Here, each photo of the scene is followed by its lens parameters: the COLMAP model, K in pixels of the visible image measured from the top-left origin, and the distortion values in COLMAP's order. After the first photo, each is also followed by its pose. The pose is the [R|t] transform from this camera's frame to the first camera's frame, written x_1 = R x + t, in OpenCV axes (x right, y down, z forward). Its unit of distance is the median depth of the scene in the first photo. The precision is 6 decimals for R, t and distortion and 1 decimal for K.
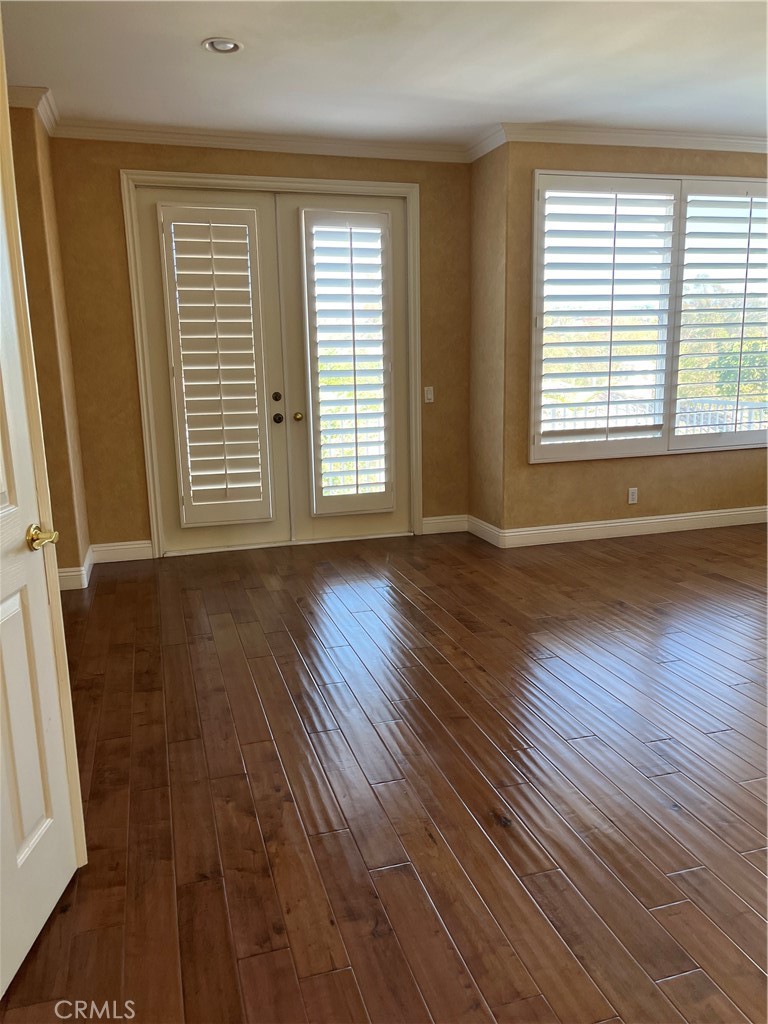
lens RADIAL K [[780.1, 0, 384.0], [0, 780.1, 512.0], [0, 0, 1]] dist [0.062601, -0.068321]
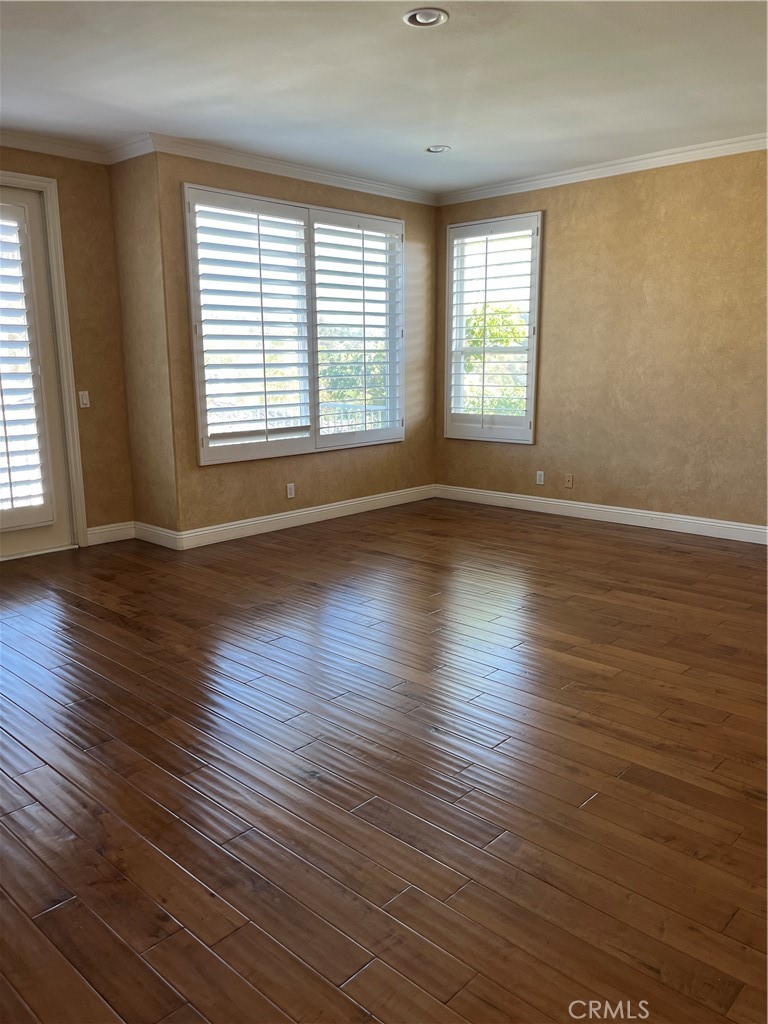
lens RADIAL K [[780.1, 0, 384.0], [0, 780.1, 512.0], [0, 0, 1]] dist [0.062601, -0.068321]
pose [[0.865998, -0.080870, 0.493464, -0.120611], [0.083493, 0.996367, 0.016762, 0.002025], [-0.493027, 0.026685, 0.869605, -0.019208]]
